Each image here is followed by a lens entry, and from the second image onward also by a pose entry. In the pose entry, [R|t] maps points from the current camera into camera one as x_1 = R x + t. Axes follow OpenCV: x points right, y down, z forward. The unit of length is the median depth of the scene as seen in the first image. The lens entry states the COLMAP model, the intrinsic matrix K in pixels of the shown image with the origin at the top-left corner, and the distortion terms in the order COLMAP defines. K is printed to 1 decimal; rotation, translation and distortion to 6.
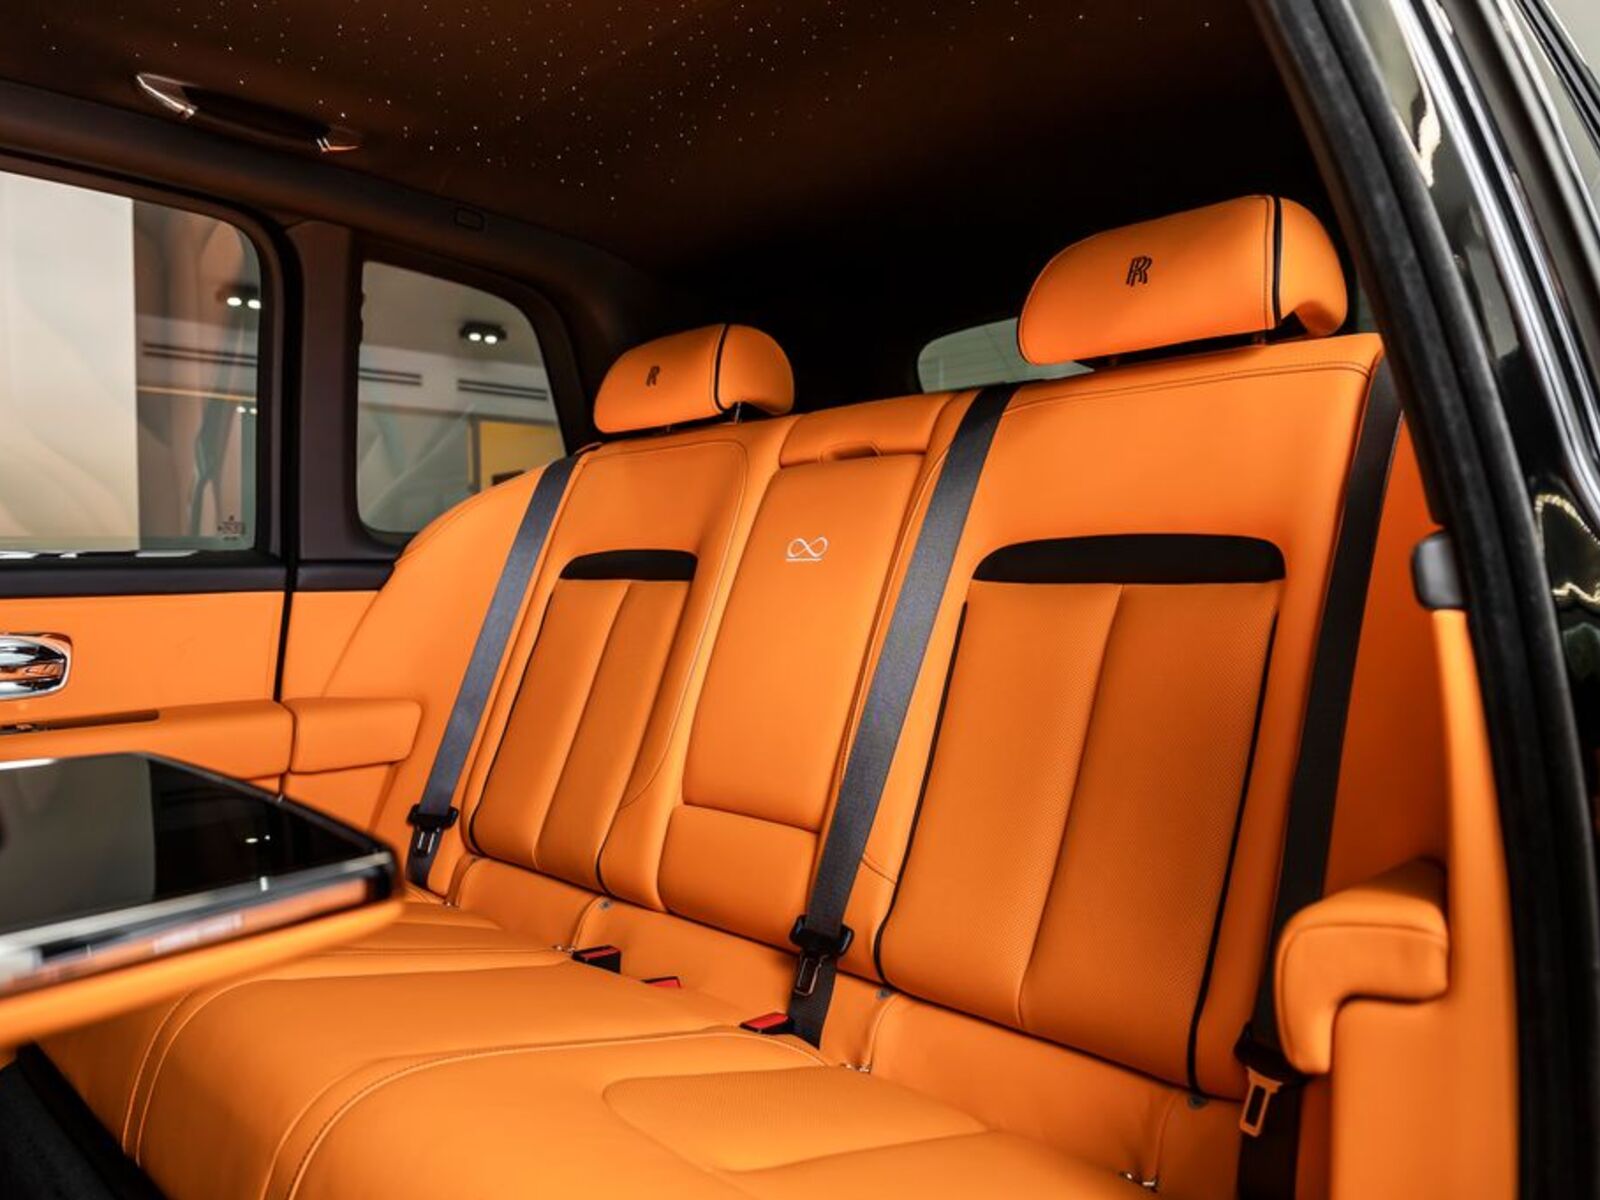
lens RADIAL K [[1206.3, 0, 790.6], [0, 1206.3, 592.5], [0, 0, 1]] dist [-0.026204, 0.022795]
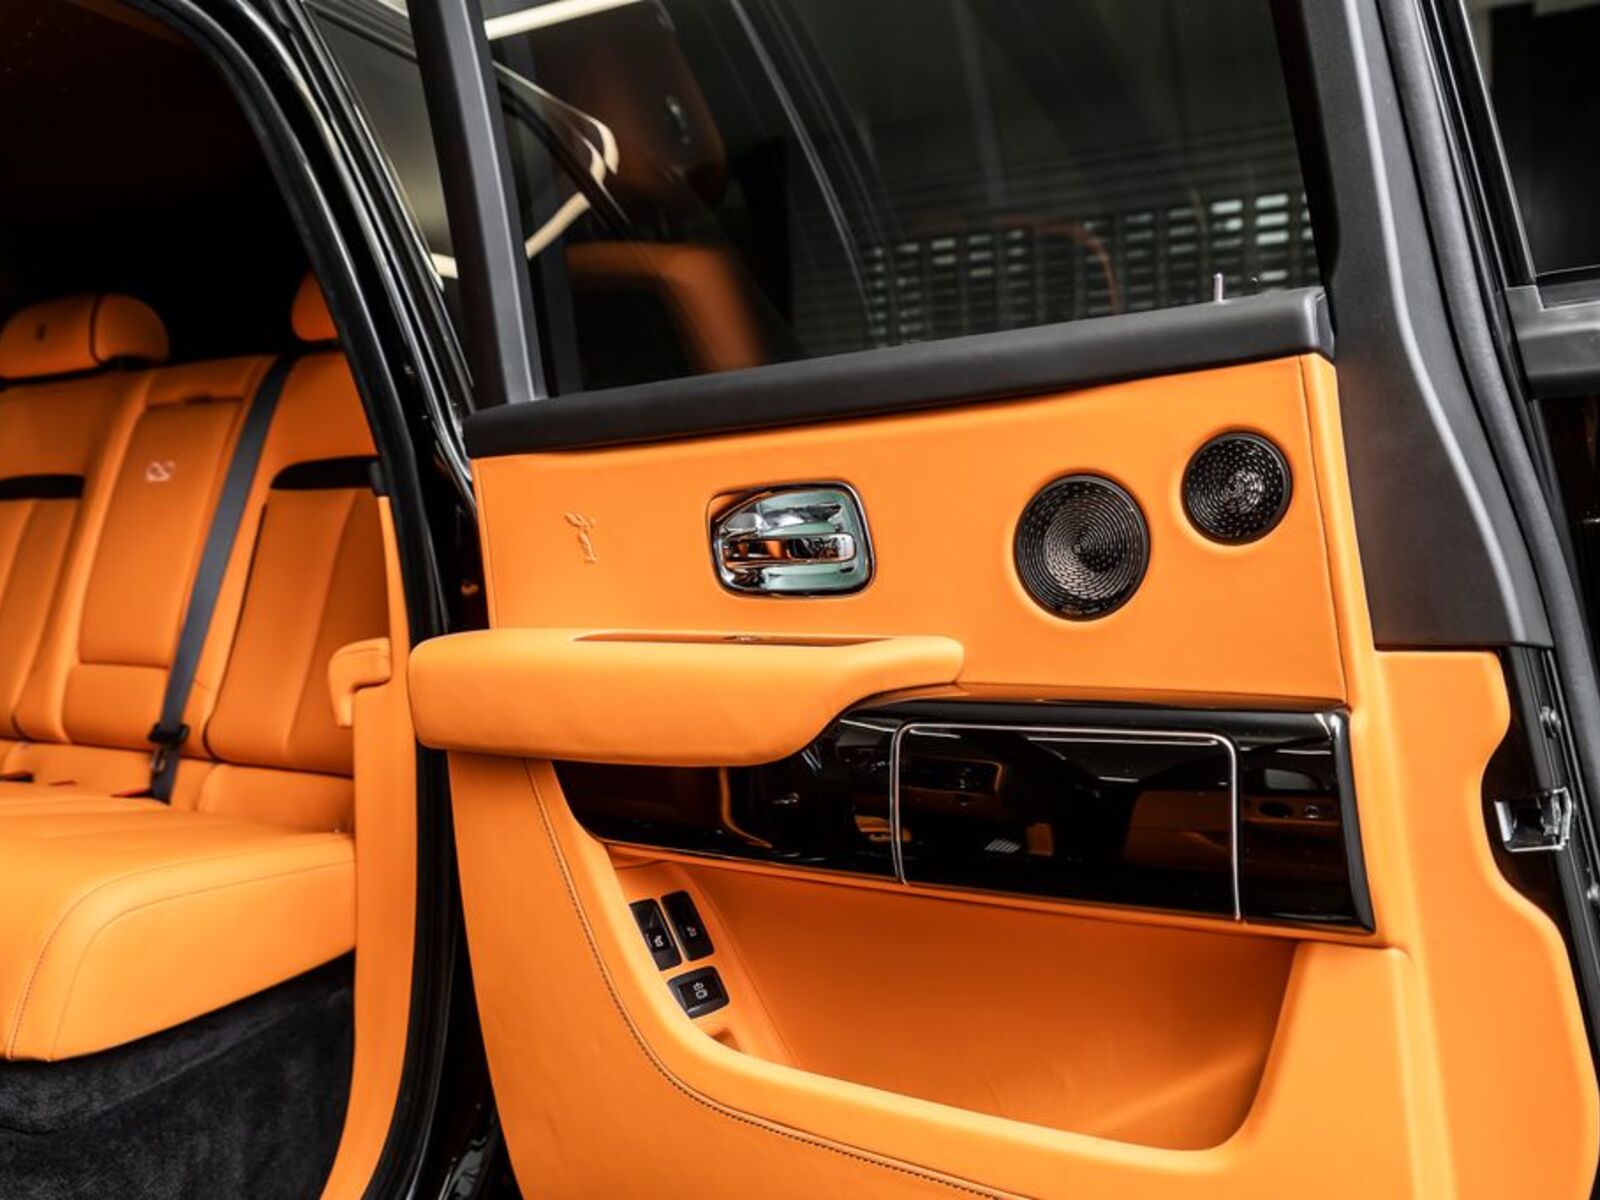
lens RADIAL K [[1206.3, 0, 808.9], [0, 1206.3, 611.2], [0, 0, 1]] dist [-0.026204, 0.022795]
pose [[0.937702, -0.072998, 0.339685, 0.248279], [0.040790, 0.994048, 0.101021, 0.015534], [-0.345038, -0.080872, 0.935098, -0.587305]]
